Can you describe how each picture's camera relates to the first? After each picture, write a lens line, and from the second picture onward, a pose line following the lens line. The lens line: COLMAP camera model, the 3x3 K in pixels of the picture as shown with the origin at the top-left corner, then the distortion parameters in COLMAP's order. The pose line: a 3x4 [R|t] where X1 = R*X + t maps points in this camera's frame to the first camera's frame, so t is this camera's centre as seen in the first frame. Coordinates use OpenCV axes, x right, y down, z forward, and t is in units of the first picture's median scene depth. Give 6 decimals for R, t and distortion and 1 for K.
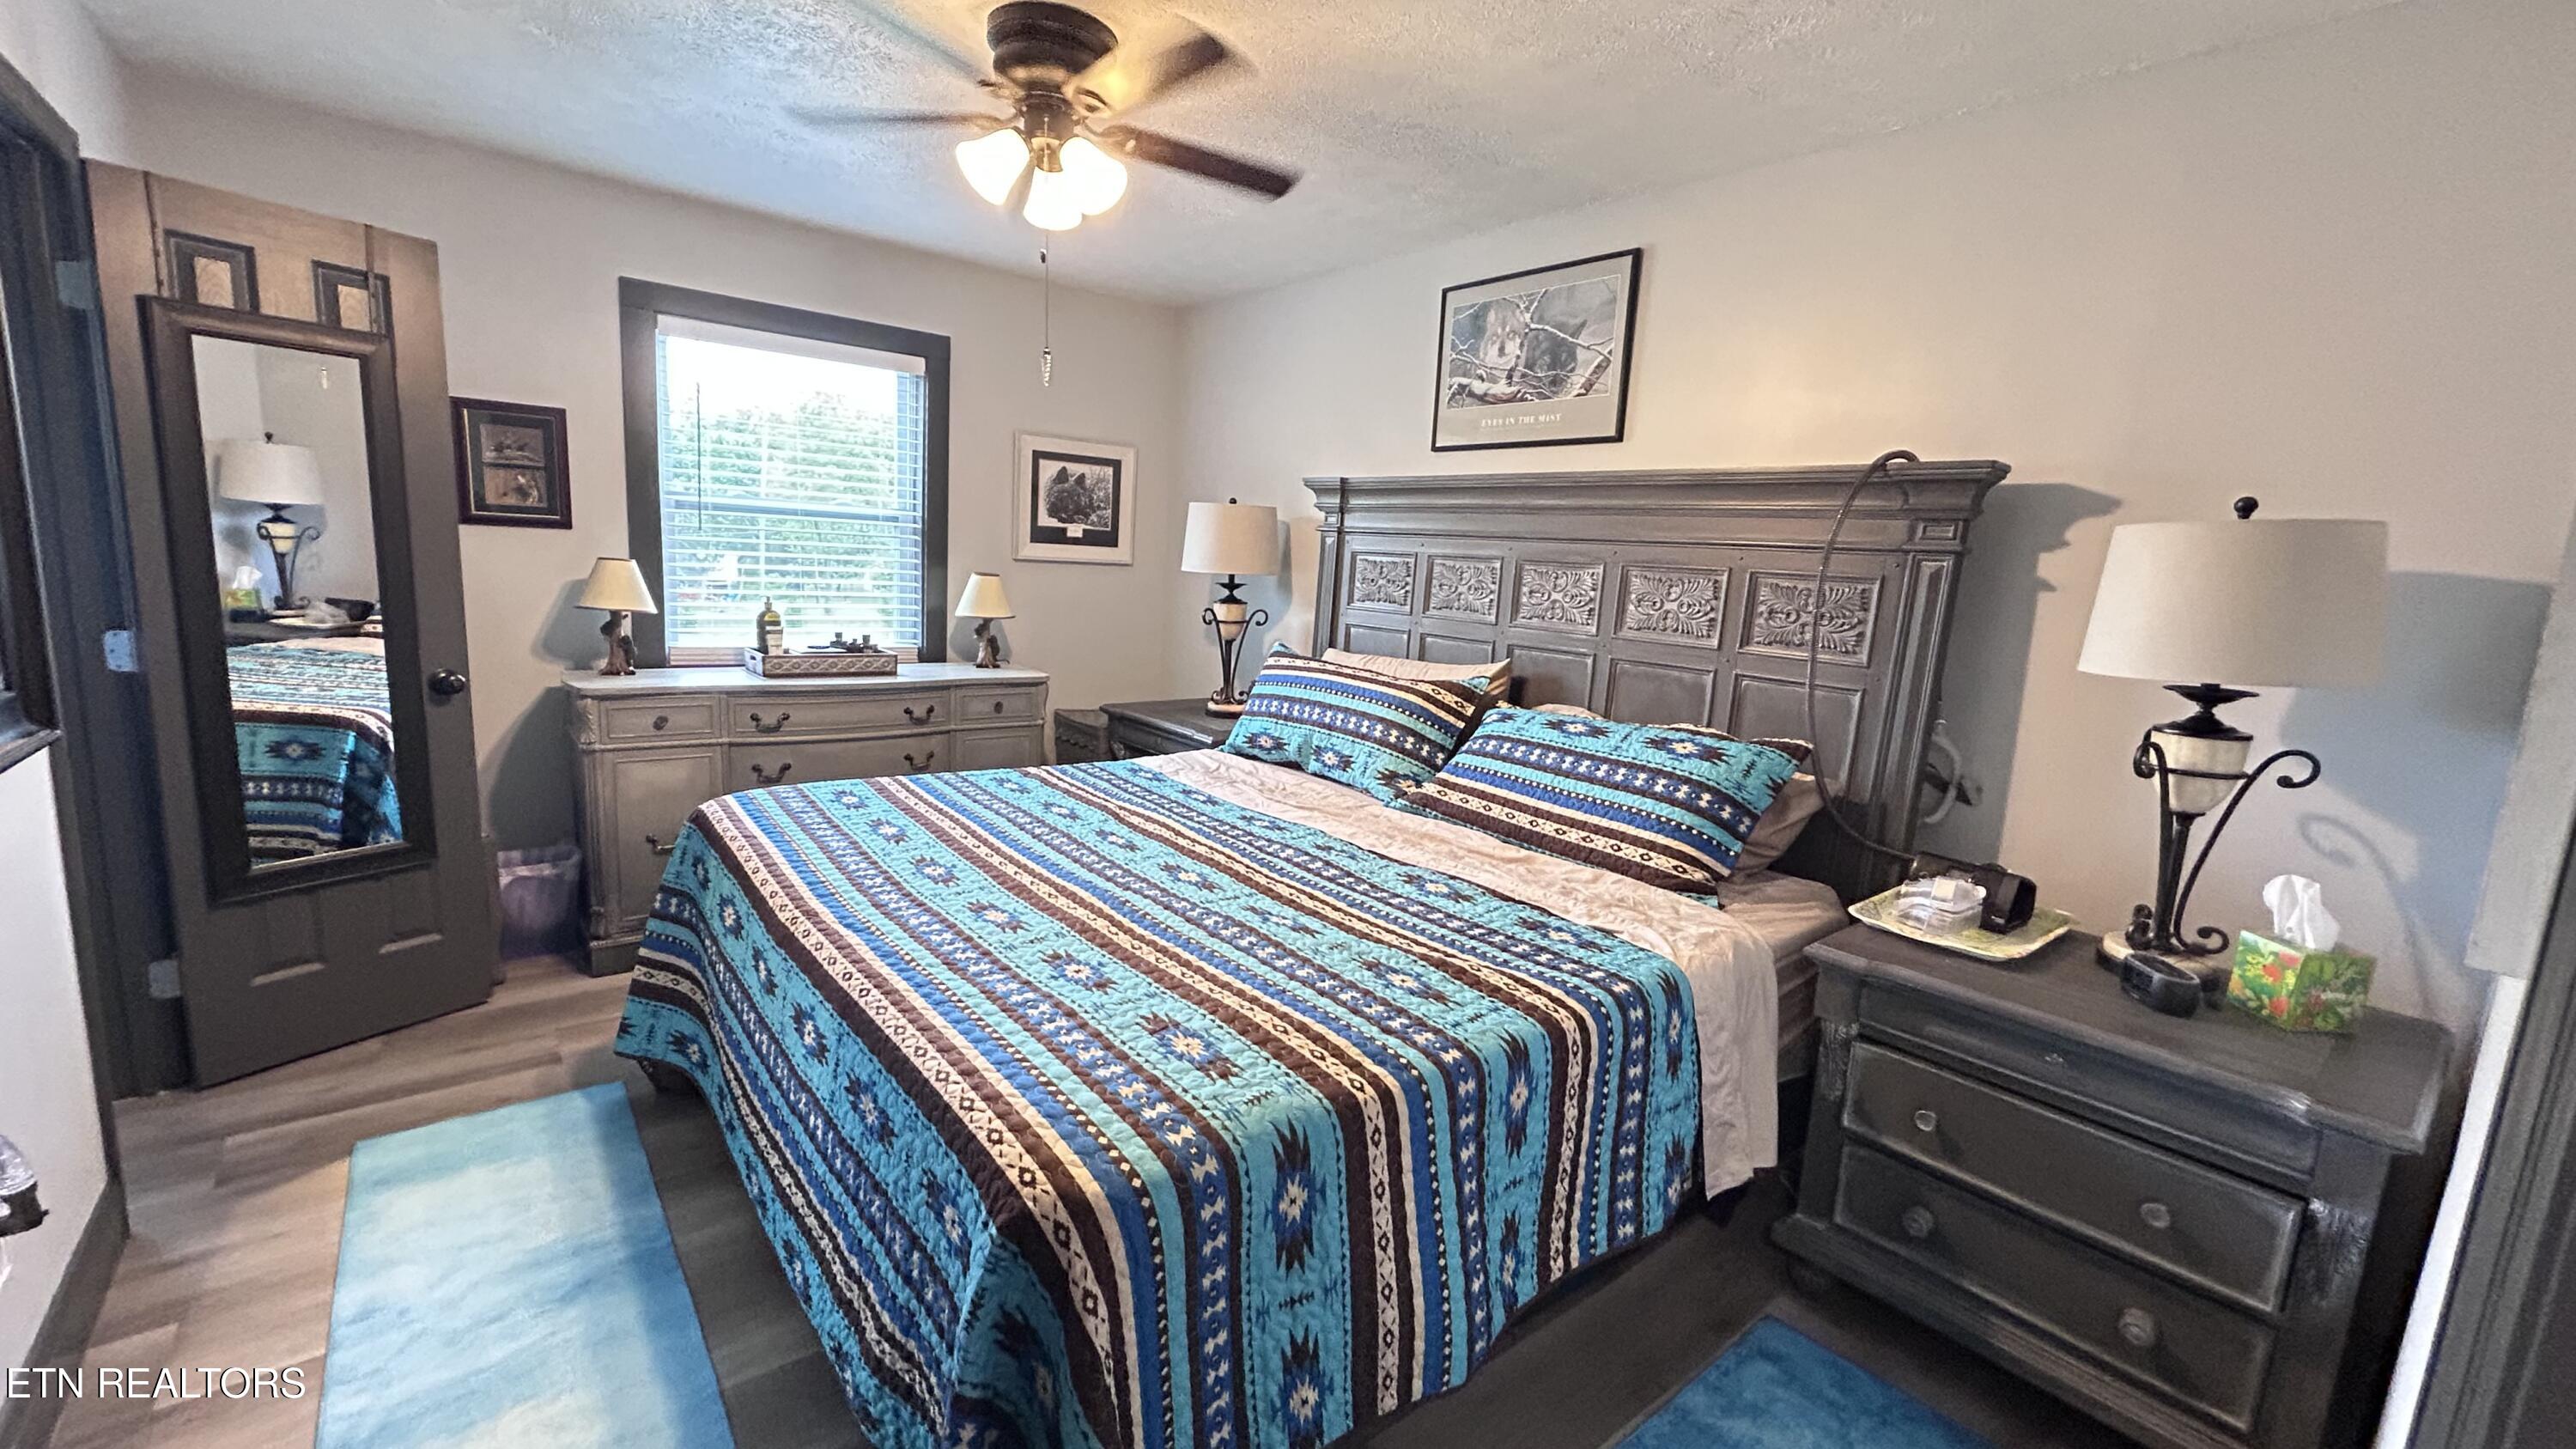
lens RADIAL K [[1049.9, 0, 1289.8], [0, 1049.9, 739.3], [0, 0, 1]] dist [-0.016035, -0.000159]
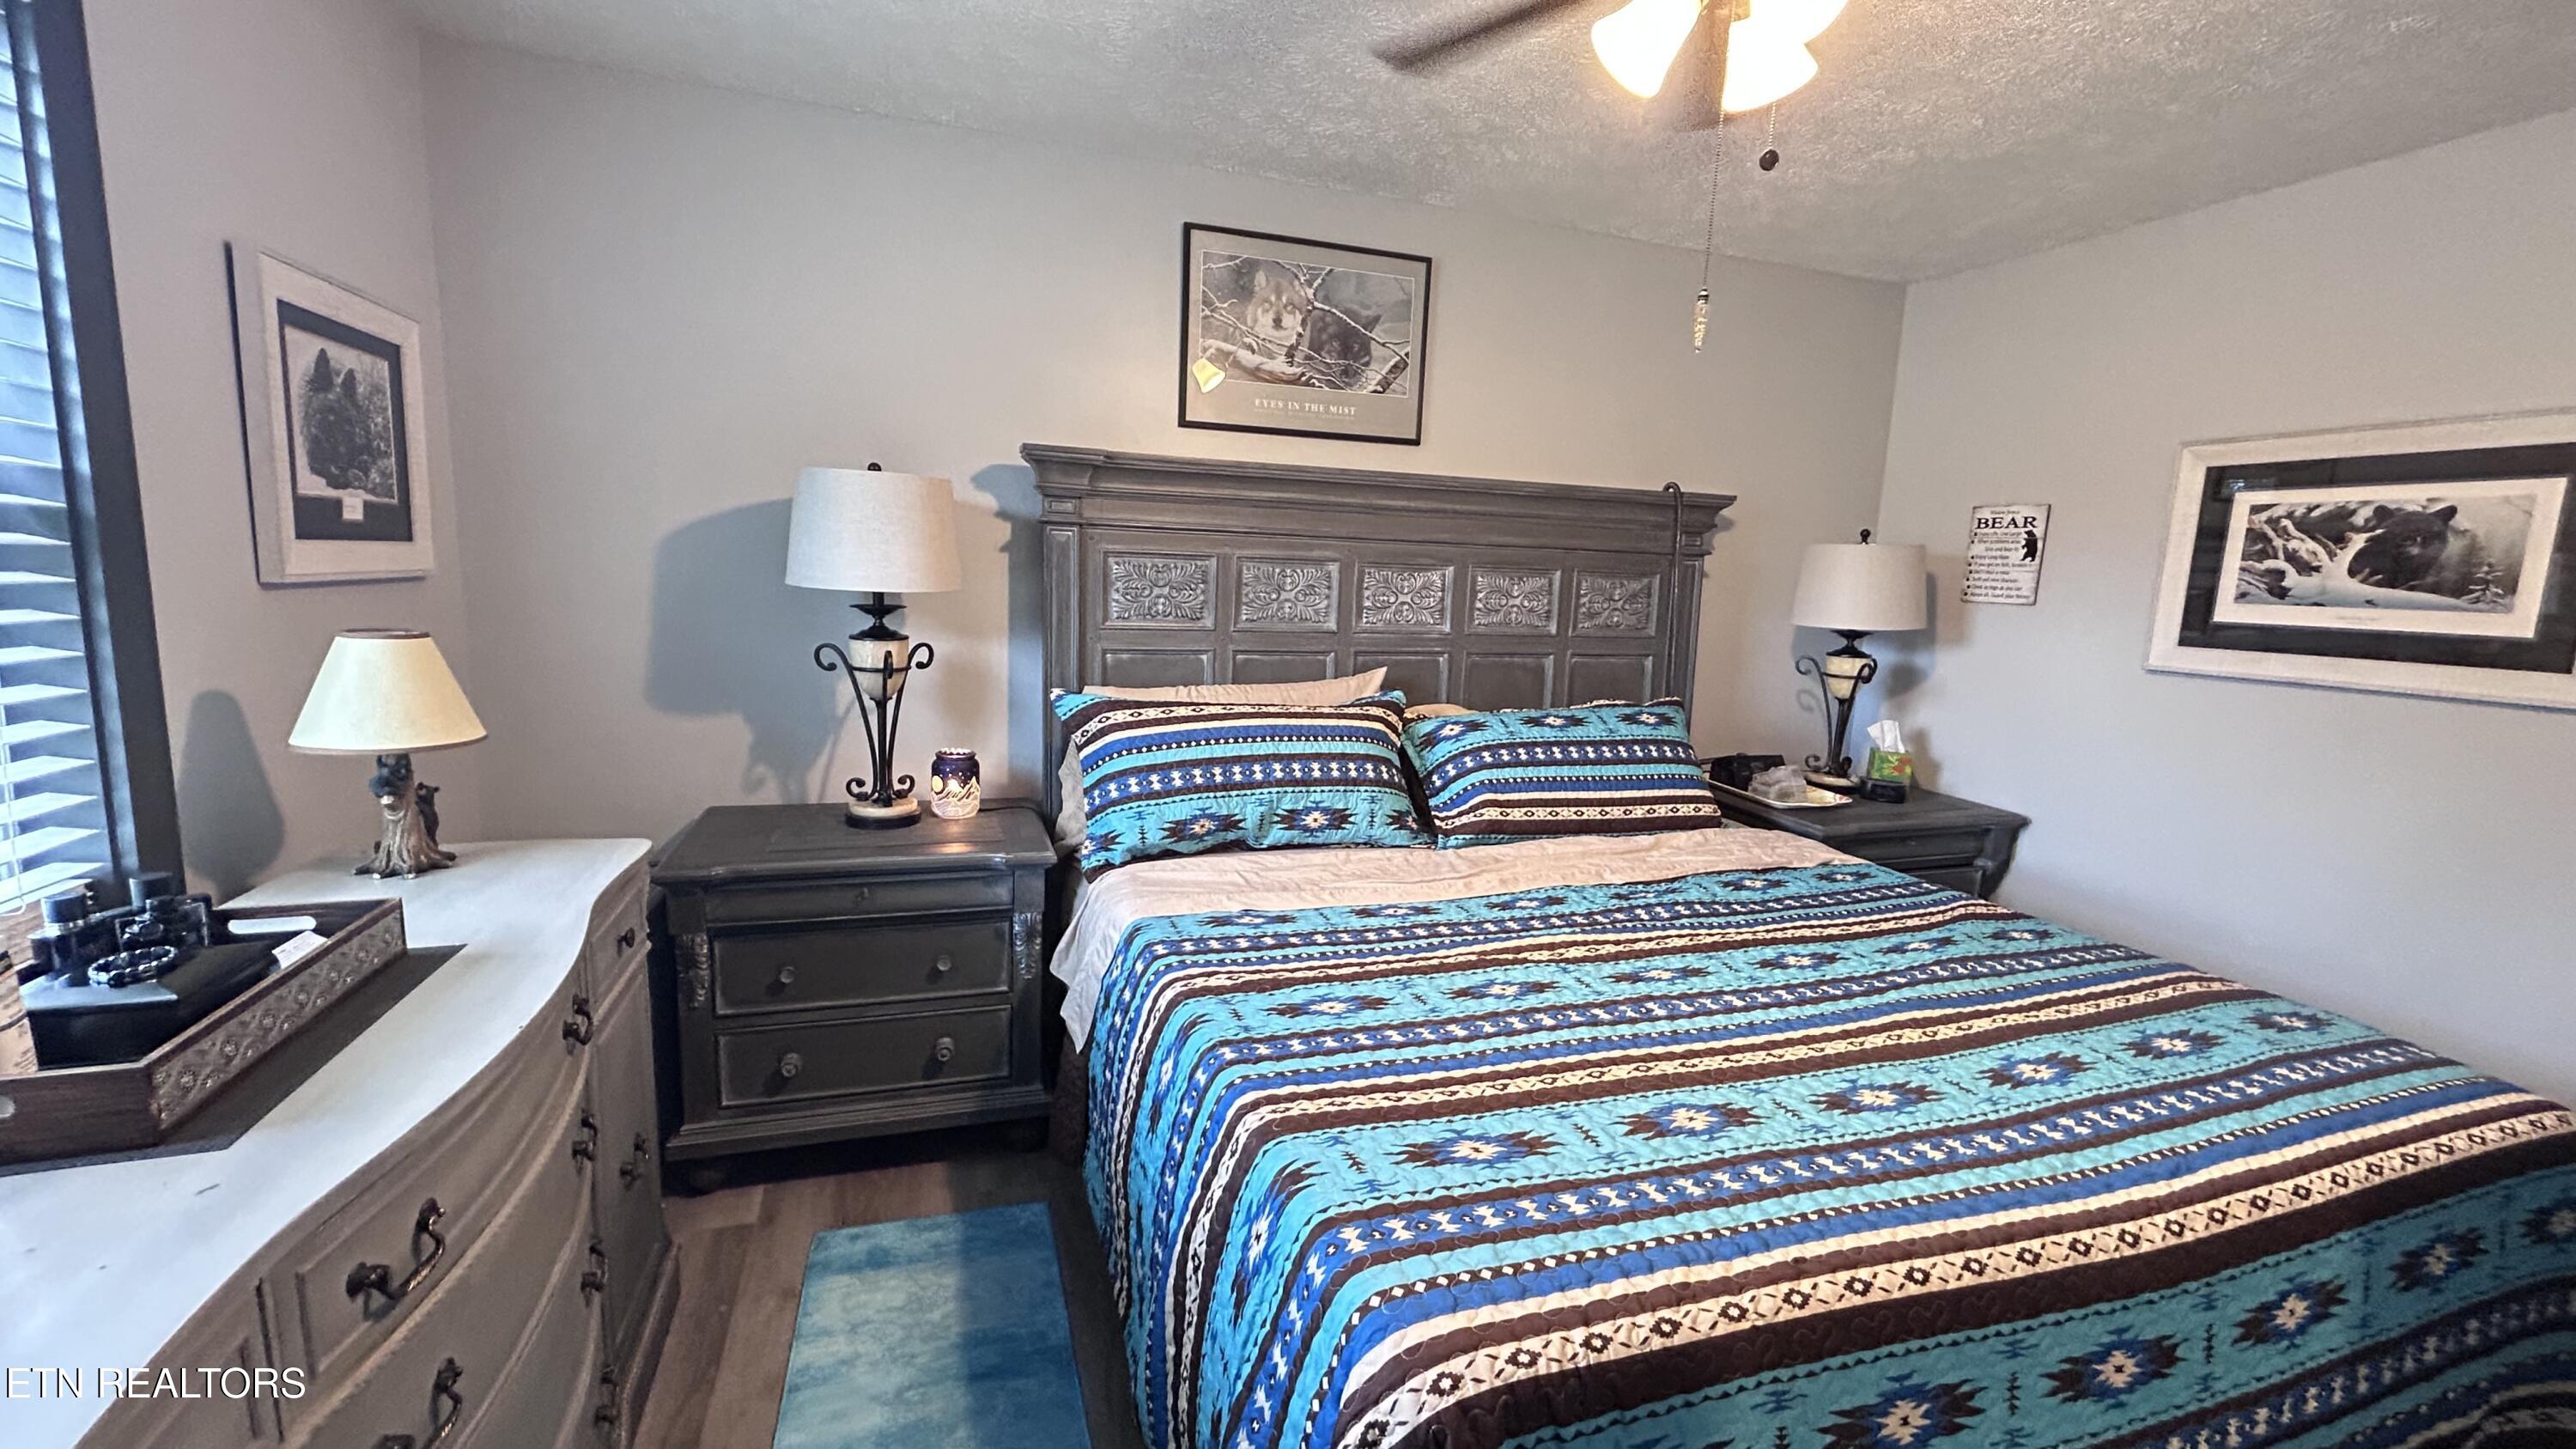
lens RADIAL K [[1042.9, 0, 1281.5], [0, 1042.9, 730.4], [0, 0, 1]] dist [0.000989, -0.000337]
pose [[0.338921, -0.193231, 0.920758, -0.736399], [0.143386, 0.977857, 0.152435, -0.185267], [-0.929824, 0.080360, 0.359123, 0.778380]]
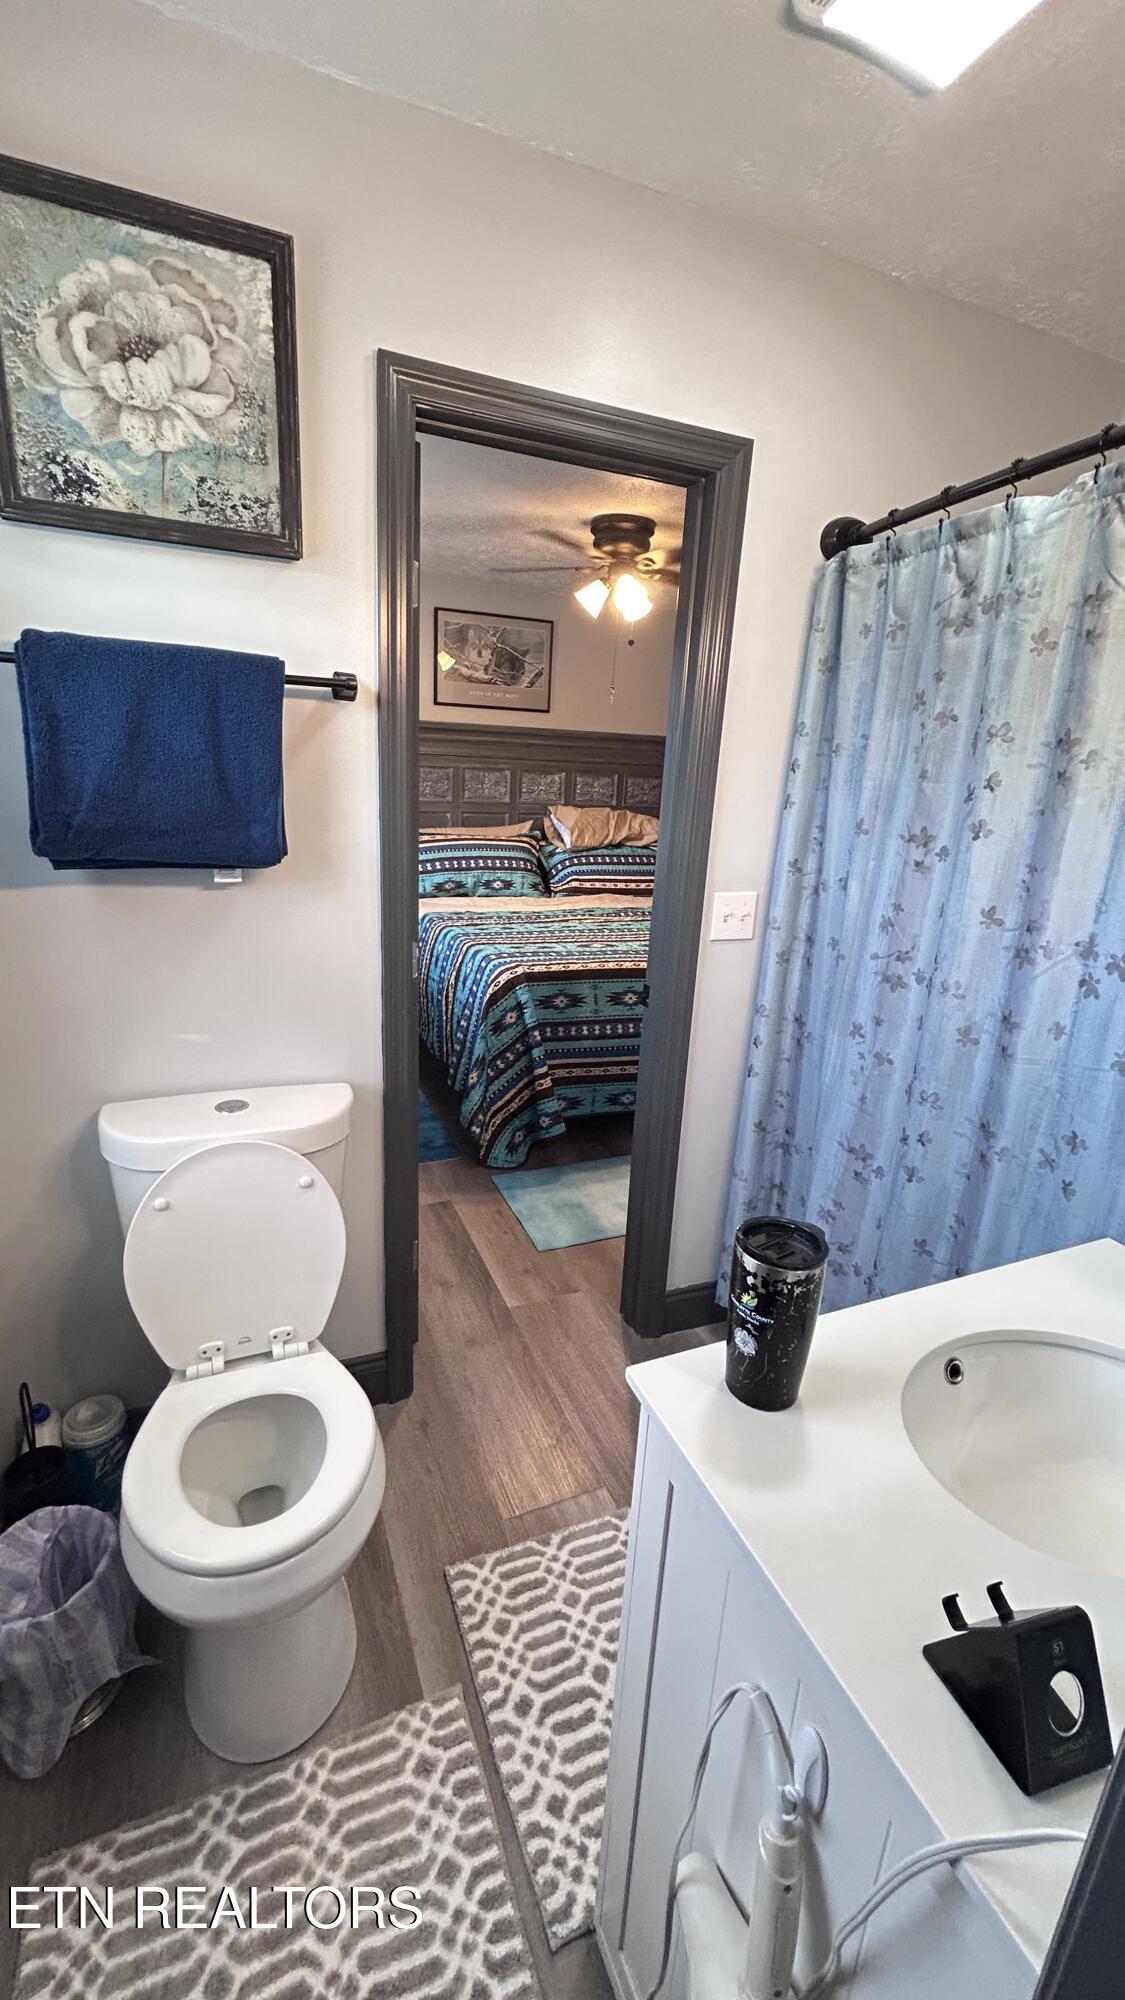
lens RADIAL K [[815.1, 0, 562.6], [0, 815.1, 1012.5], [0, 0, 1]] dist [-0.016035, -0.000159]
pose [[0.274521, -0.326180, 0.904569, -1.404323], [0.134484, 0.944488, 0.299761, -0.199155], [-0.952130, 0.039359, 0.303148, 0.486676]]
